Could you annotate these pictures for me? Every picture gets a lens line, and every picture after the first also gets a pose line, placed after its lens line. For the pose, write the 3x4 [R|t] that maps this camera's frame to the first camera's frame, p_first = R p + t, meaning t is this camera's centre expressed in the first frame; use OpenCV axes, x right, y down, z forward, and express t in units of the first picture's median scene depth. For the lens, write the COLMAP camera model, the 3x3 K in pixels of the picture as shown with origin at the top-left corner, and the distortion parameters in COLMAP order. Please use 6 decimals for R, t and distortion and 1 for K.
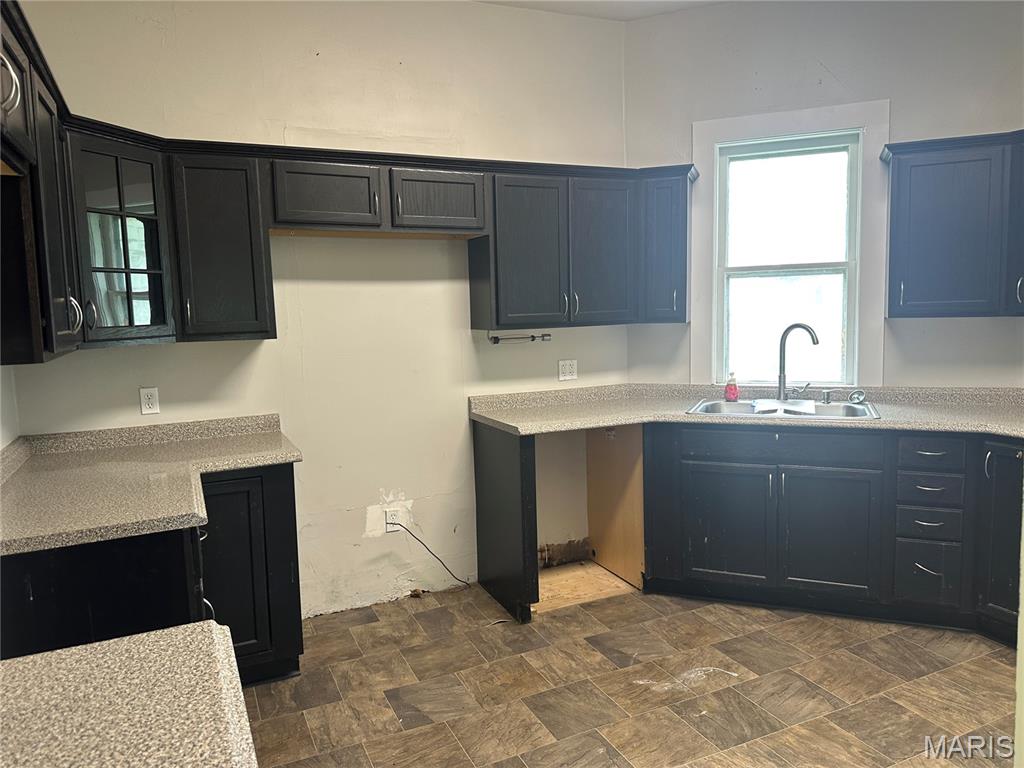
lens RADIAL K [[745.4, 0, 517.8], [0, 745.4, 356.2], [0, 0, 1]] dist [0.050748, -0.002957]
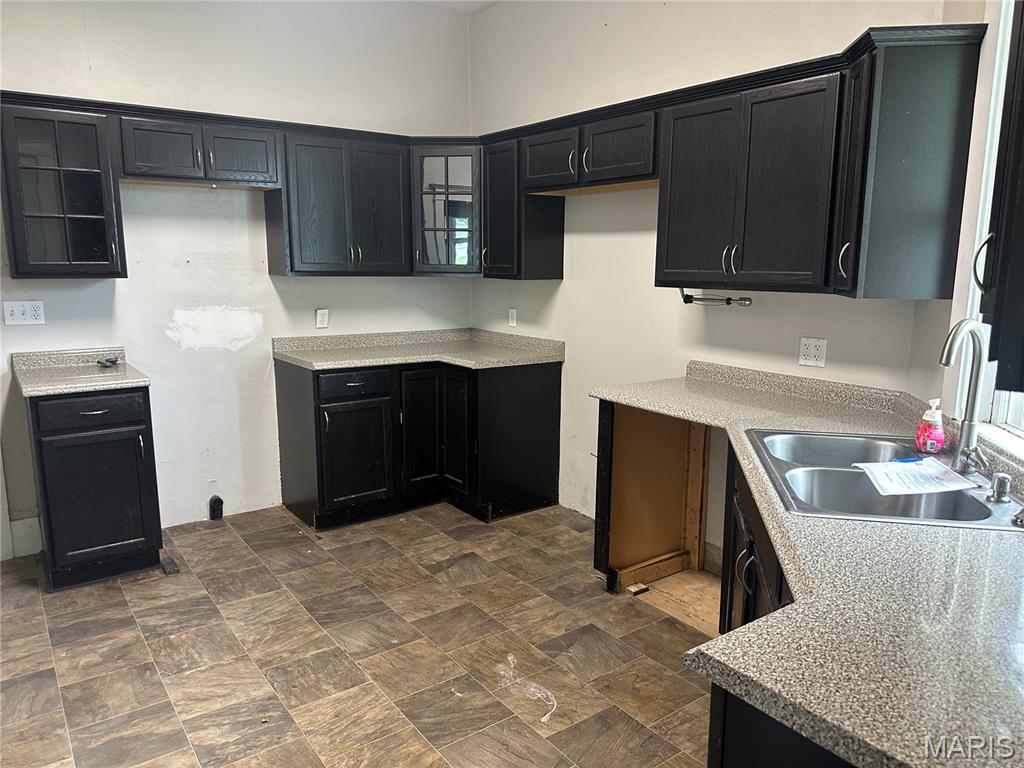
lens RADIAL K [[713.8, 0, 511.8], [0, 713.8, 387.6], [0, 0, 1]] dist [0.008841, -0.002185]
pose [[0.177174, 0.200957, -0.963445, 0.870307], [-0.082745, 0.978507, 0.188883, -0.069499], [0.980695, 0.046255, 0.189994, 0.726377]]
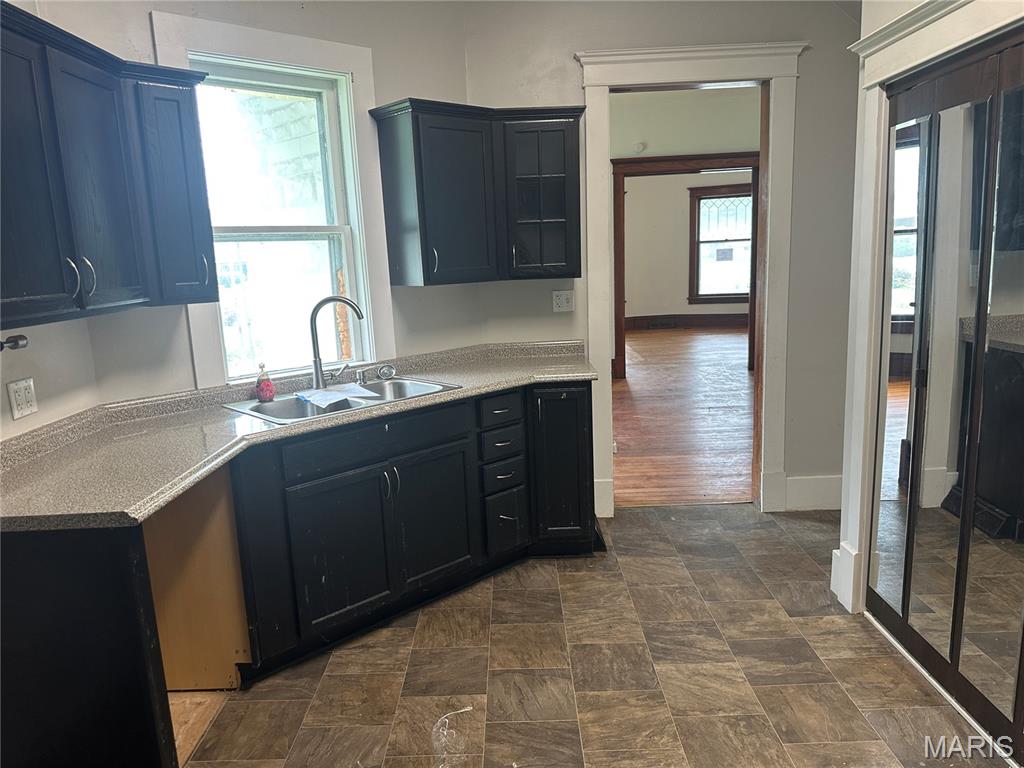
lens RADIAL K [[734.3, 0, 508.8], [0, 734.3, 379.0], [0, 0, 1]] dist [0.052944, -0.002272]
pose [[0.441805, -0.146302, 0.885101, -0.339670], [0.099037, 0.988536, 0.113964, -0.030326], [-0.891628, 0.037308, 0.451229, 0.518658]]
